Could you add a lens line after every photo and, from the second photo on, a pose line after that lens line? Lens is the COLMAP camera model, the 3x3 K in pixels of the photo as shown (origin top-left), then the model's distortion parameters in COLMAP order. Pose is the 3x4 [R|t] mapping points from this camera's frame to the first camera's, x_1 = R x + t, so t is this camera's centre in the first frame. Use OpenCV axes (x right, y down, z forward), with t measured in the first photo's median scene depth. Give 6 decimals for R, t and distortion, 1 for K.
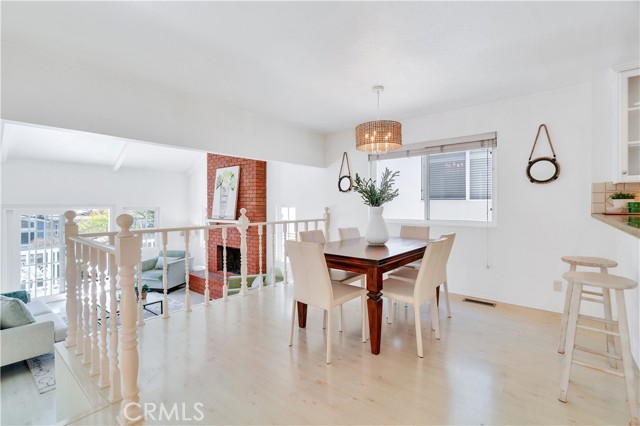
lens RADIAL K [[293.4, 0, 330.6], [0, 293.4, 200.4], [0, 0, 1]] dist [0.001334, -0.000376]
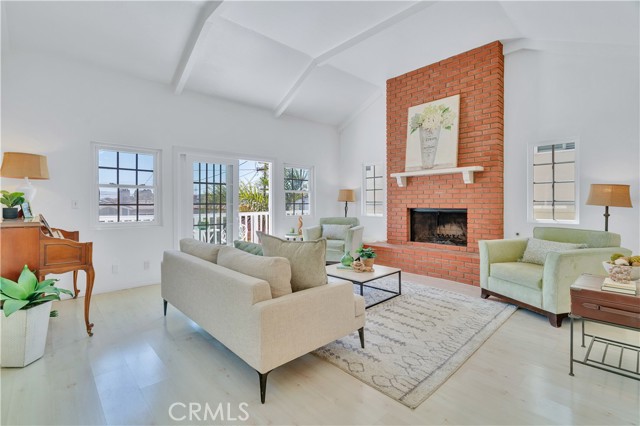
lens RADIAL K [[293.4, 0, 317.0], [0, 293.4, 198.8], [0, 0, 1]] dist [0.001334, -0.000376]
pose [[0.991708, -0.003460, -0.128467, -0.559846], [0.002742, 0.999980, -0.005763, 0.142093], [0.128484, 0.005363, 0.991697, 0.225433]]
